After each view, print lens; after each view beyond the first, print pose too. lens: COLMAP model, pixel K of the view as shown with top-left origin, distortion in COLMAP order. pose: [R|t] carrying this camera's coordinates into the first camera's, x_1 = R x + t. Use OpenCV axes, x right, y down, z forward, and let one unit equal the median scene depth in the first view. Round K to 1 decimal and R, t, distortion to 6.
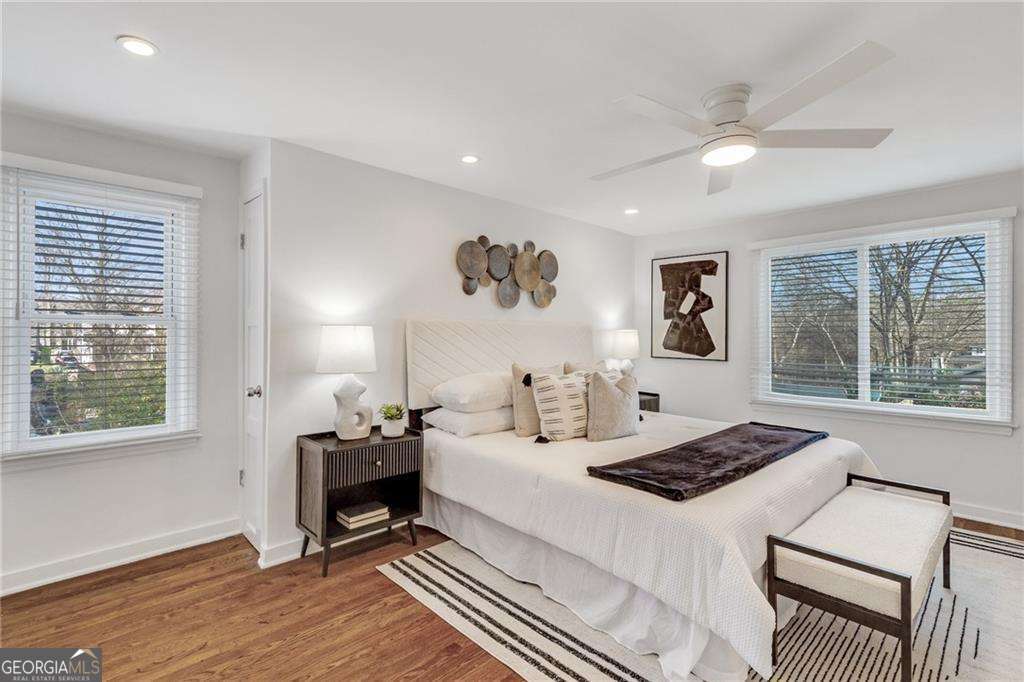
lens RADIAL K [[470.1, 0, 507.7], [0, 470.1, 334.8], [0, 0, 1]] dist [0.002950, -0.000618]
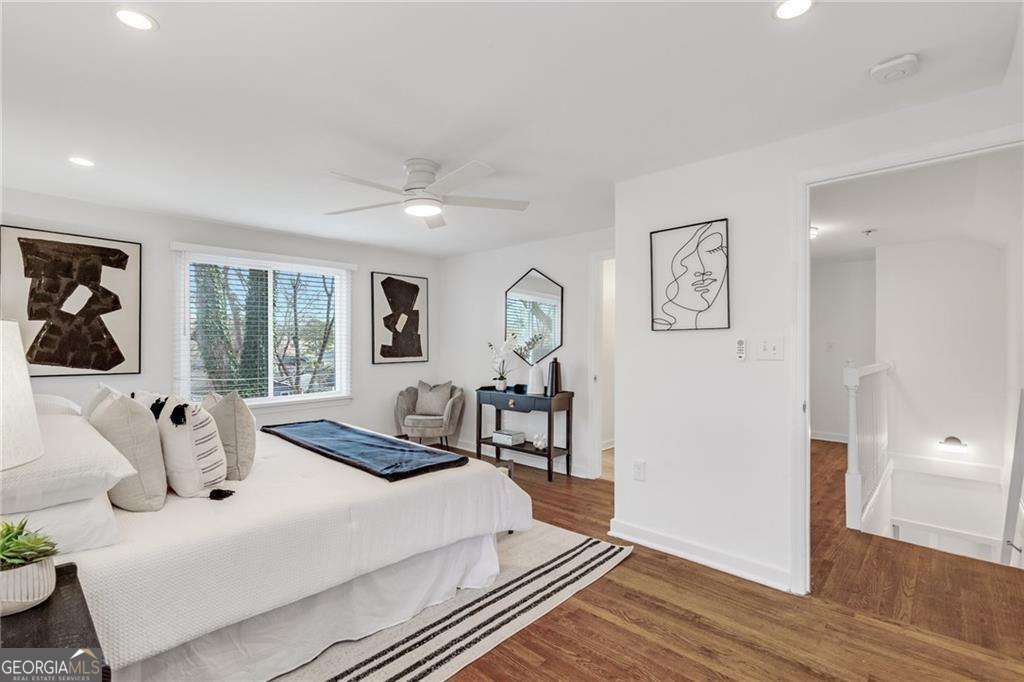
lens RADIAL K [[470.1, 0, 507.5], [0, 470.1, 343.1], [0, 0, 1]] dist [0.002950, -0.000618]
pose [[-0.055783, -0.004667, 0.998432, -0.404507], [-0.000051, 0.999989, 0.004671, -0.002836], [-0.998443, 0.000209, -0.055782, 0.379661]]
